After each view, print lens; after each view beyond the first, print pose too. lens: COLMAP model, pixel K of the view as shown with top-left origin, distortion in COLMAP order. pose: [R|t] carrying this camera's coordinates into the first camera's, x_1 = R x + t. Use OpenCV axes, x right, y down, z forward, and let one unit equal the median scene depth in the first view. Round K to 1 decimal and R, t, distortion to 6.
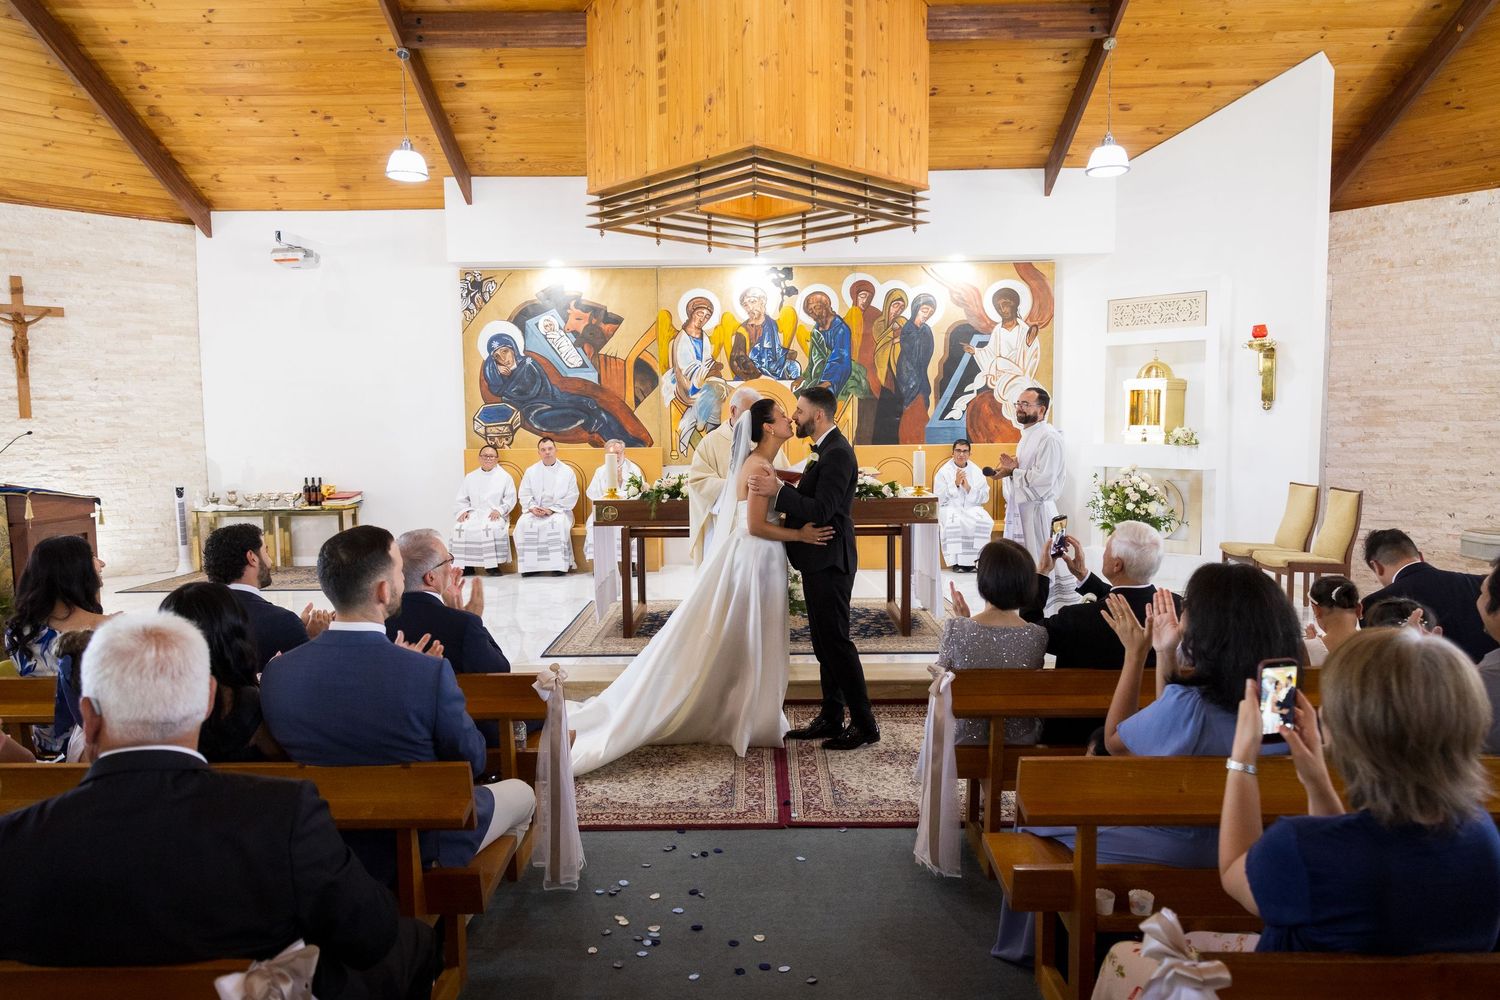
lens RADIAL K [[975.2, 0, 750.1], [0, 975.2, 500.1], [0, 0, 1]] dist [0.015936, -0.005496]
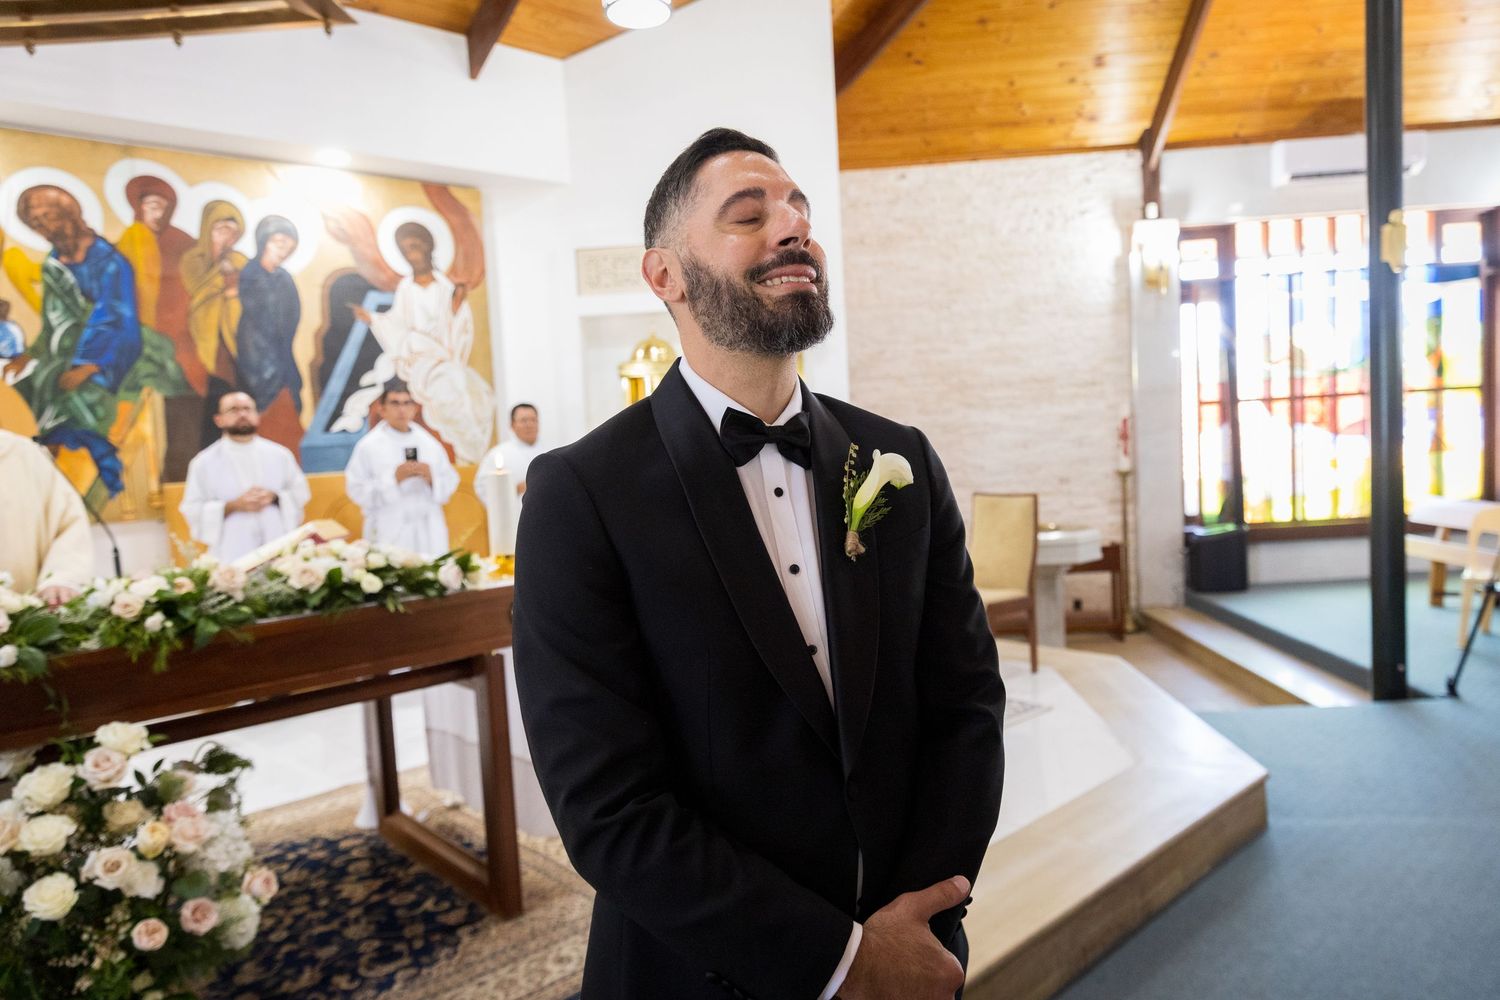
lens RADIAL K [[975.2, 0, 743.3], [0, 975.2, 510.1], [0, 0, 1]] dist [0.015936, -0.005496]
pose [[0.731605, -0.082536, 0.676714, -0.025335], [0.098040, 0.995064, 0.015371, -0.019577], [-0.674642, 0.055100, 0.736085, 0.397018]]
